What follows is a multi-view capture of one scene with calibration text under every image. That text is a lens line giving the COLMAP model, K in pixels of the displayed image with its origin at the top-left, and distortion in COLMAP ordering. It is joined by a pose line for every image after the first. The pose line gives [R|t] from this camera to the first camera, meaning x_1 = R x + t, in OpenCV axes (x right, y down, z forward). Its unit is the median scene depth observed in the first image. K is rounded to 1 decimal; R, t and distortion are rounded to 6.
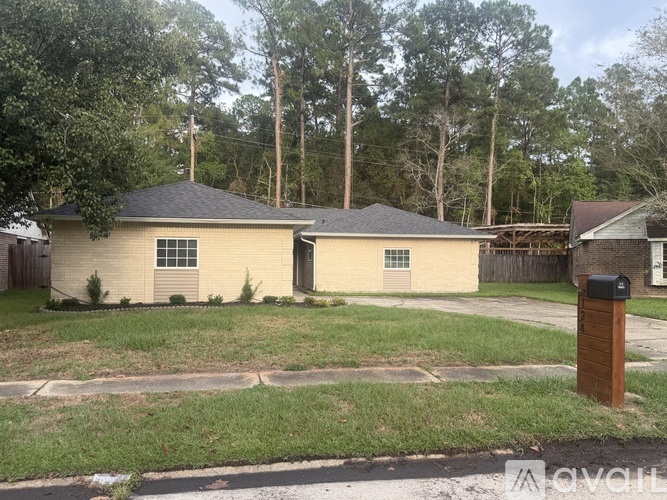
lens RADIAL K [[558.4, 0, 334.6], [0, 558.4, 250.6], [0, 0, 1]] dist [0.006991, 0.002538]
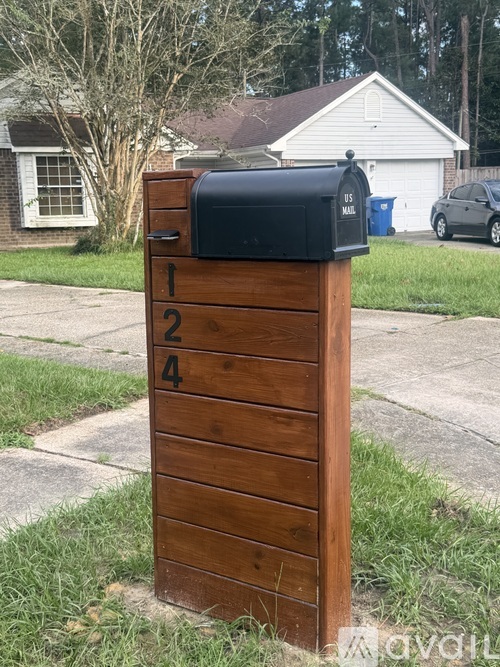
lens RADIAL K [[874.2, 0, 249.6], [0, 874.2, 334.8], [0, 0, 1]] dist [0.105124, 0.000000]
pose [[0.685007, -0.135898, 0.715750, 0.154021], [0.011512, 0.984345, 0.175878, 0.043255], [-0.728446, -0.112238, 0.675847, 0.649959]]
